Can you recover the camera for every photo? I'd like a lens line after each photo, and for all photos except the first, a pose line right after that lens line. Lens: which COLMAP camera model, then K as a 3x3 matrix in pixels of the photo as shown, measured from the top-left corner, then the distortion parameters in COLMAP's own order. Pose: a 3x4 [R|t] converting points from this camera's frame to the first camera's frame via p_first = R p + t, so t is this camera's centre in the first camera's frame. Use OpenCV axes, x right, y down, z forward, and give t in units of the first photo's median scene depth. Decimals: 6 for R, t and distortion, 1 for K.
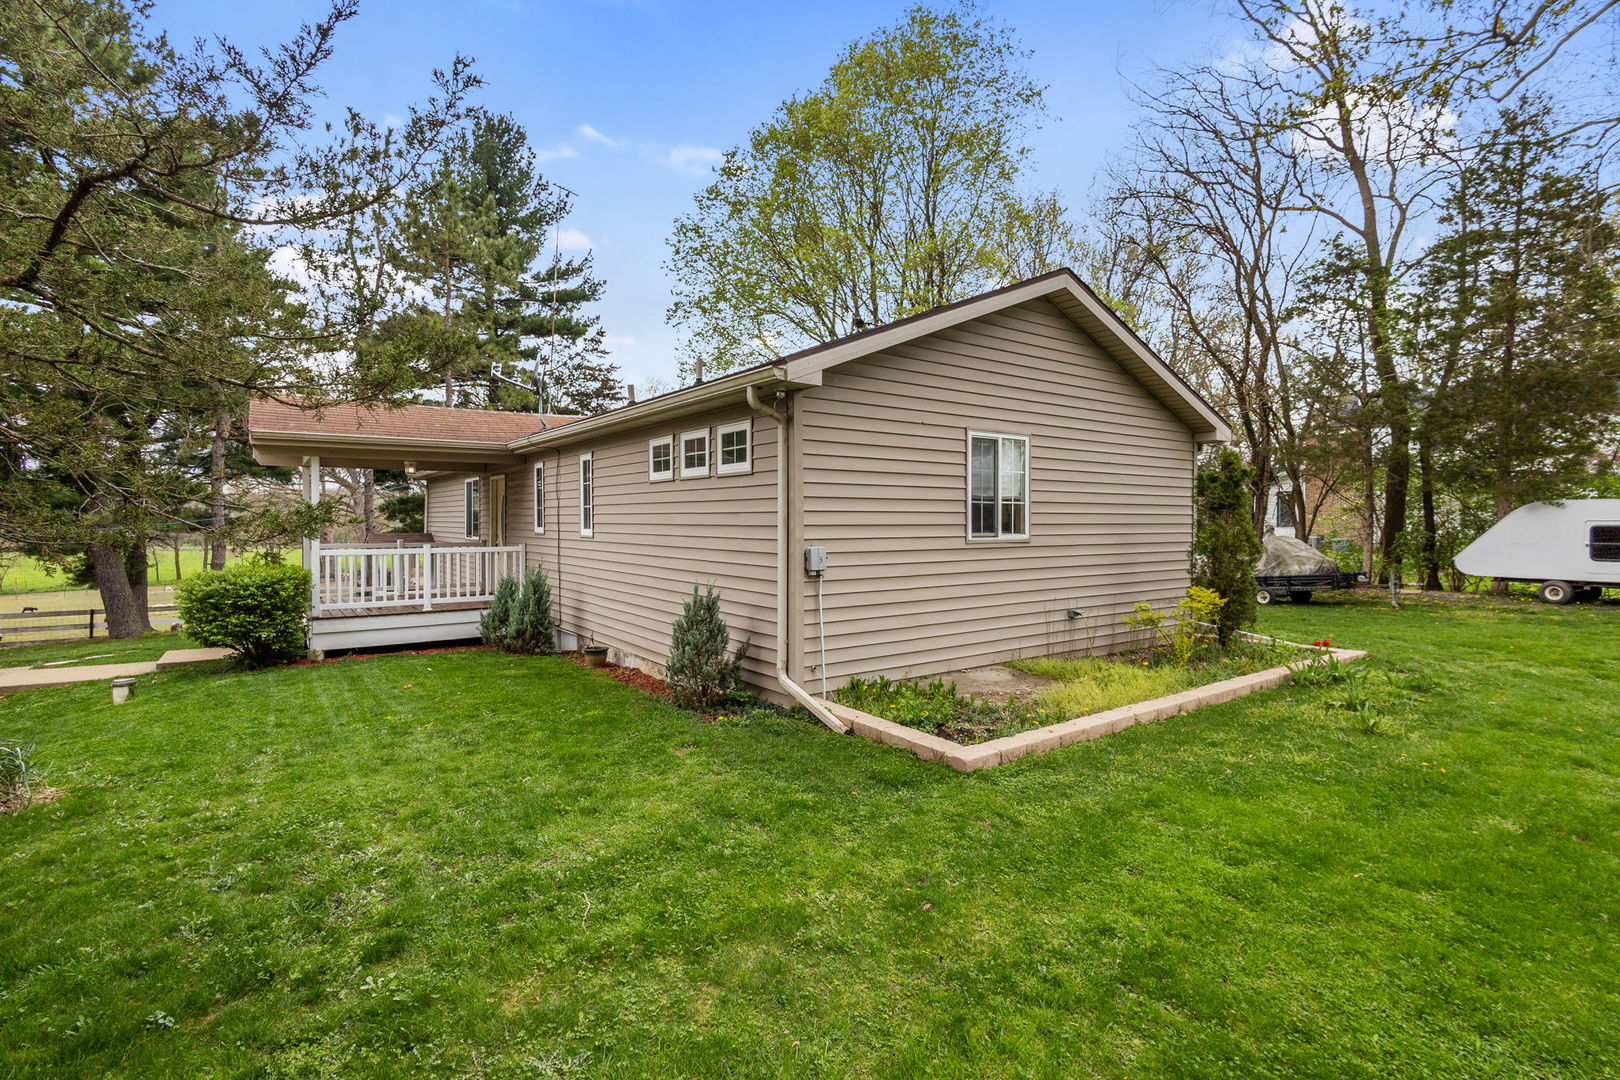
lens RADIAL K [[754.9, 0, 811.7], [0, 754.9, 518.9], [0, 0, 1]] dist [0.007009, 0.000154]
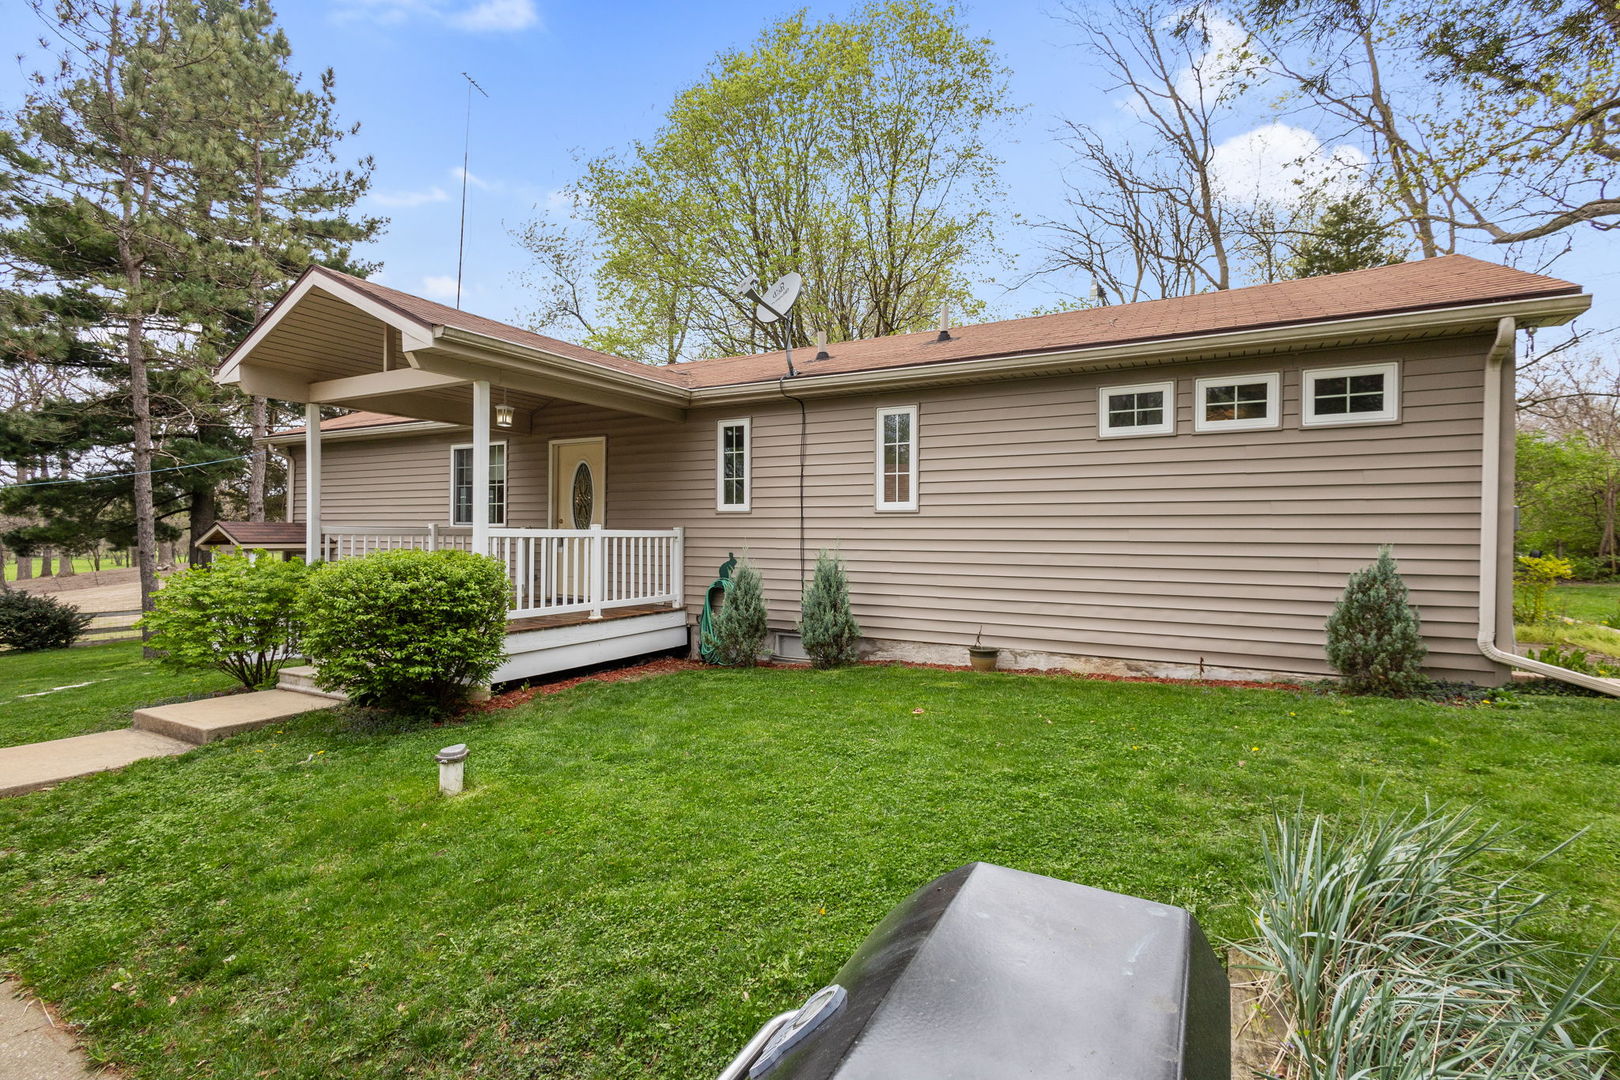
lens RADIAL K [[745.1, 0, 814.3], [0, 745.1, 538.9], [0, 0, 1]] dist [0.003471, 0.000357]
pose [[0.906857, 0.002727, 0.421429, -0.592328], [-0.006739, 0.999945, 0.008031, 0.039238], [-0.421384, -0.010123, 0.906826, 0.281093]]
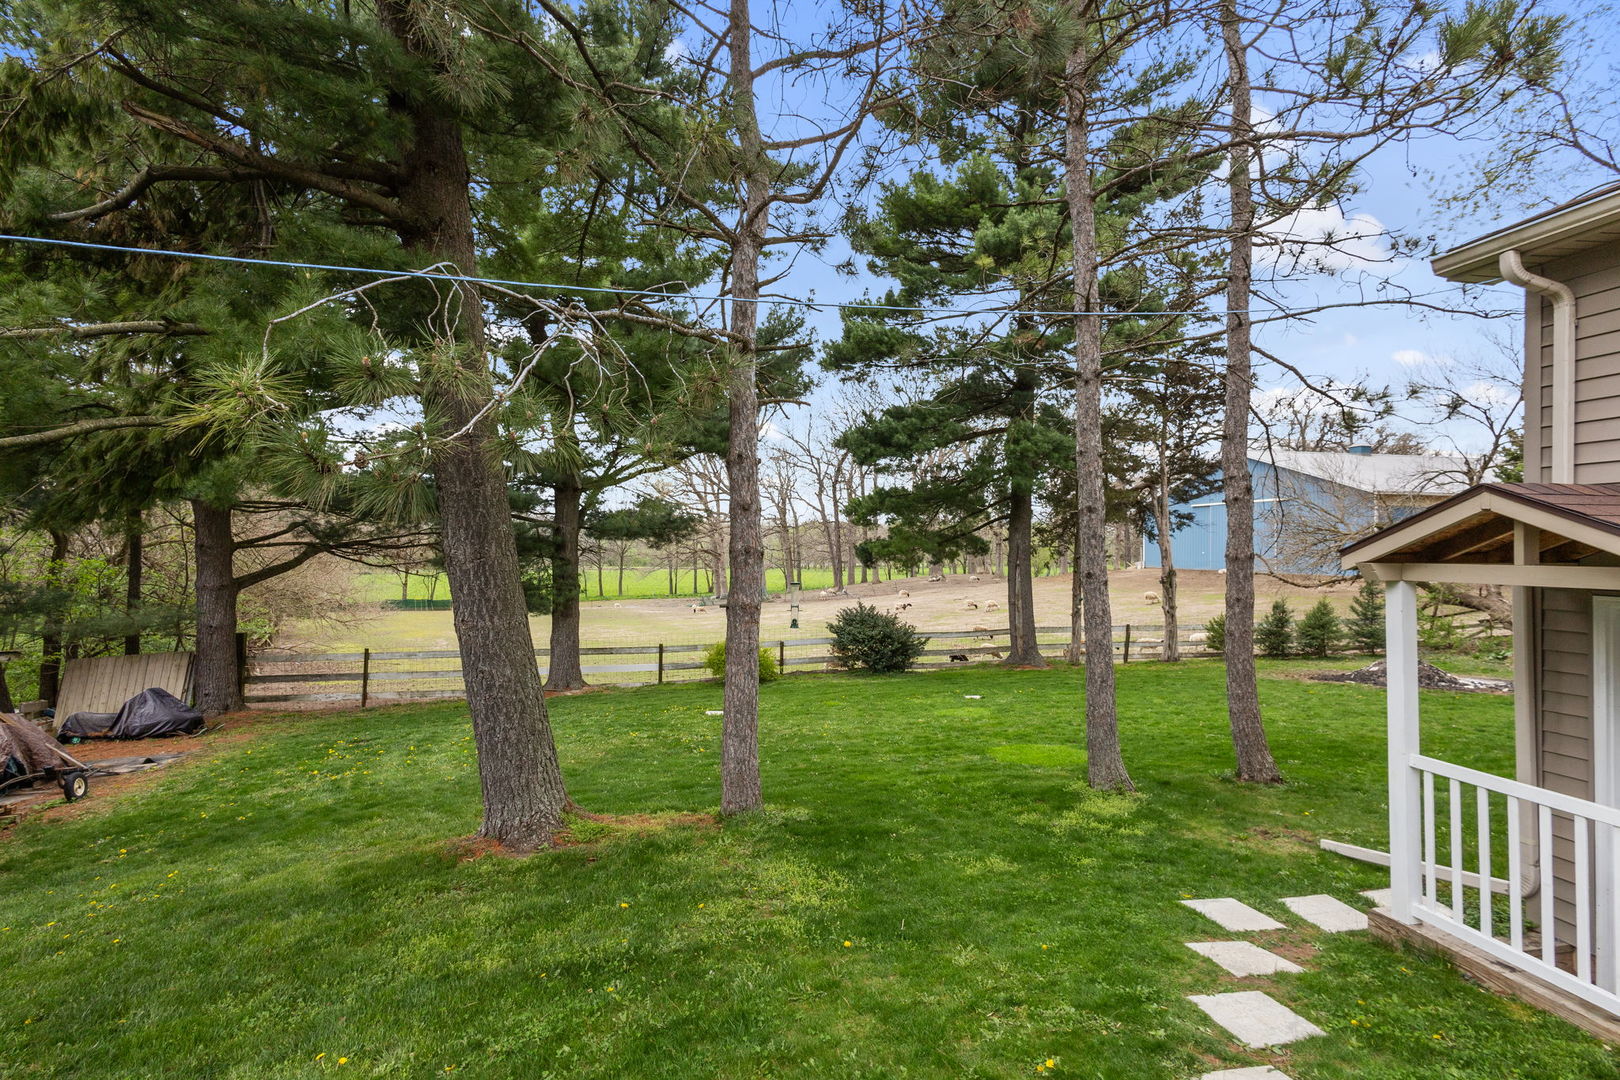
lens RADIAL K [[745.1, 0, 814.3], [0, 745.1, 538.9], [0, 0, 1]] dist [0.003471, 0.000357]
pose [[0.914762, 0.003449, -0.403979, -1.030169], [-0.007999, 0.999922, -0.009575, 0.058923], [0.403914, 0.011990, 0.914718, 1.181442]]
